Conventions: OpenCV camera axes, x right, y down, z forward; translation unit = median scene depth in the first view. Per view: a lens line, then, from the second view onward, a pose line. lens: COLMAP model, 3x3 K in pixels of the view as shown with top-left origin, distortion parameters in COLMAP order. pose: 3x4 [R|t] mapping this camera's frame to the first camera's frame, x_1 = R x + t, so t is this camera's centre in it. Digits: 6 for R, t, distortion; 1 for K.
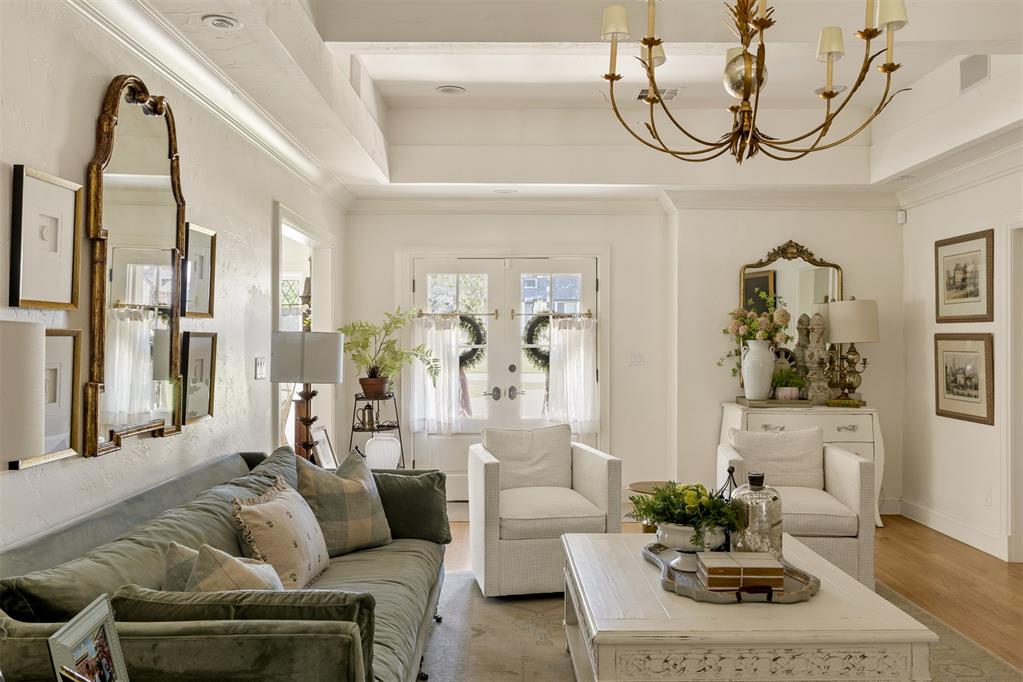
lens RADIAL K [[870.7, 0, 511.5], [0, 870.7, 341.0], [0, 0, 1]] dist [0.000606, 0.000089]
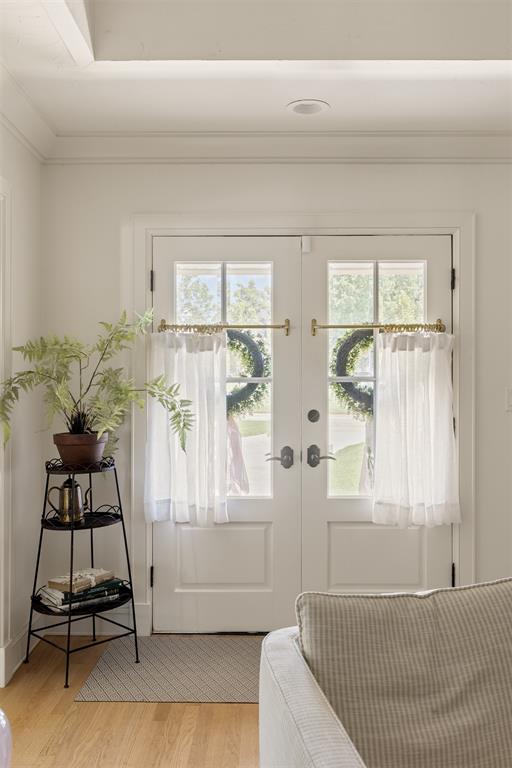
lens RADIAL K [[714.3, 0, 256.0], [0, 714.3, 384.0], [0, 0, 1]] dist [0.003000, 0.008578]
pose [[0.999931, 0.000081, -0.011760, -0.033688], [-0.000083, 1.000000, -0.000185, 0.009339], [0.011760, 0.000186, 0.999931, 0.503883]]
